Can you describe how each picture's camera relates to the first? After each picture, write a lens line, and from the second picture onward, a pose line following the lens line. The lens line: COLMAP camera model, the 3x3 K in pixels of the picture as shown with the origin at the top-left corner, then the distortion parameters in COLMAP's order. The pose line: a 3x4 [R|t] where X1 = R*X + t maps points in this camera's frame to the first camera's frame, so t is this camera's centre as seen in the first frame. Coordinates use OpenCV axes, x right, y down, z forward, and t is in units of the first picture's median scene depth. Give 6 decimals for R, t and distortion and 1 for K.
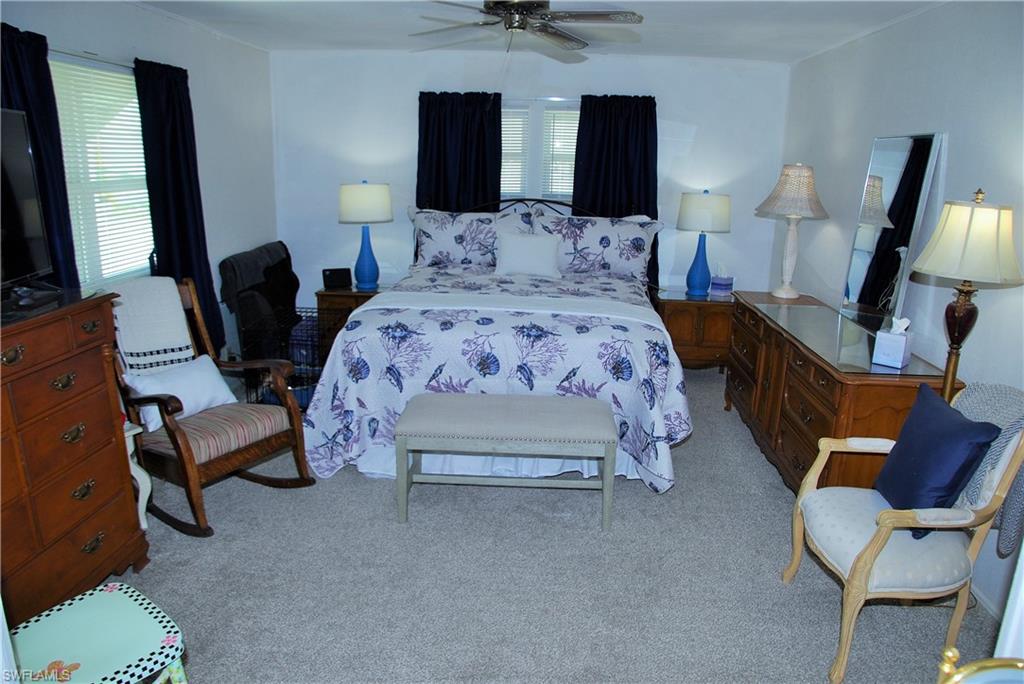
lens RADIAL K [[724.1, 0, 515.9], [0, 724.1, 356.1], [0, 0, 1]] dist [-0.132022, 0.074120]
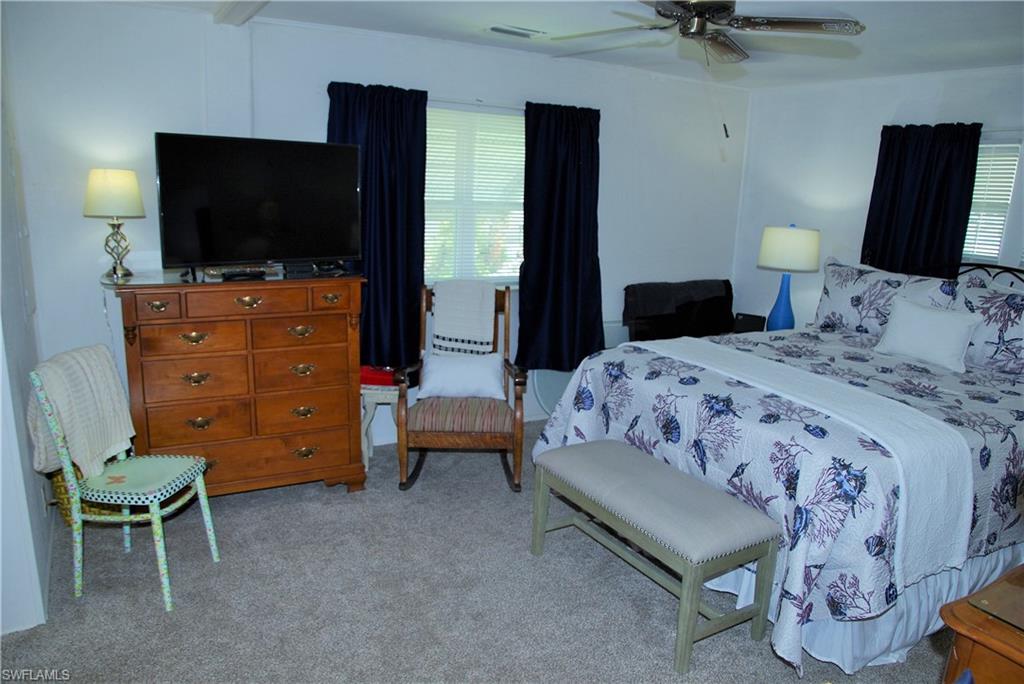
lens RADIAL K [[724.1, 0, 515.9], [0, 724.1, 356.1], [0, 0, 1]] dist [-0.132022, 0.074120]
pose [[0.549949, 0.197397, -0.811536, 0.527003], [-0.251869, 0.965630, 0.064197, -0.079297], [0.796315, 0.169096, 0.580765, 0.338188]]
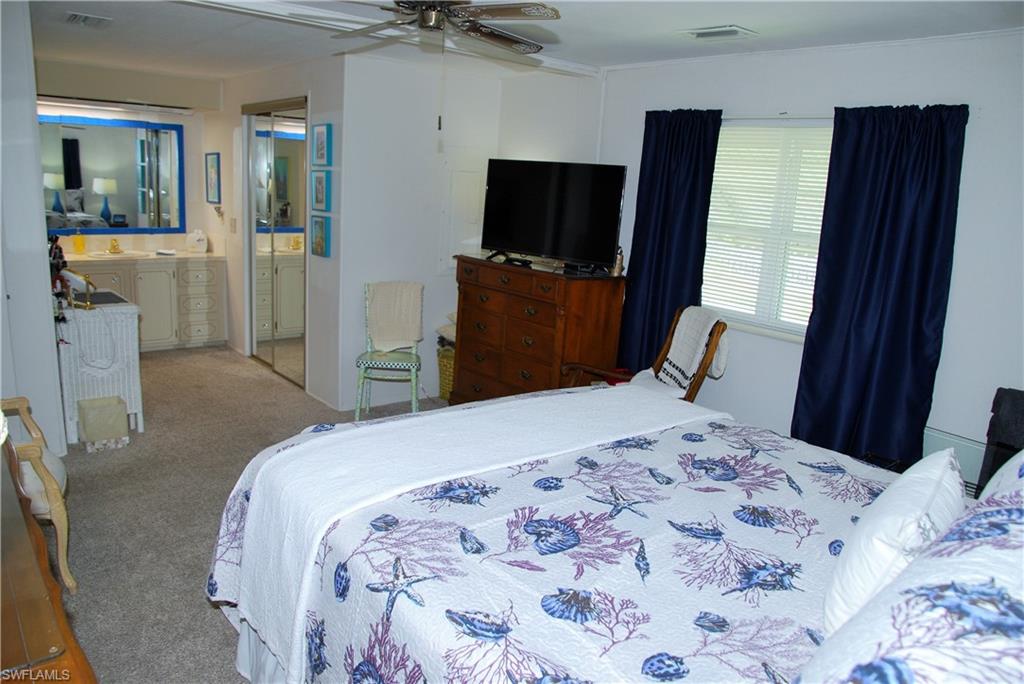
lens RADIAL K [[724.1, 0, 515.9], [0, 724.1, 356.1], [0, 0, 1]] dist [-0.132022, 0.074120]
pose [[-0.721376, 0.098579, -0.685492, 0.448728], [-0.256241, 0.881579, 0.396432, -0.393990], [0.643395, 0.461628, -0.610690, 1.442246]]
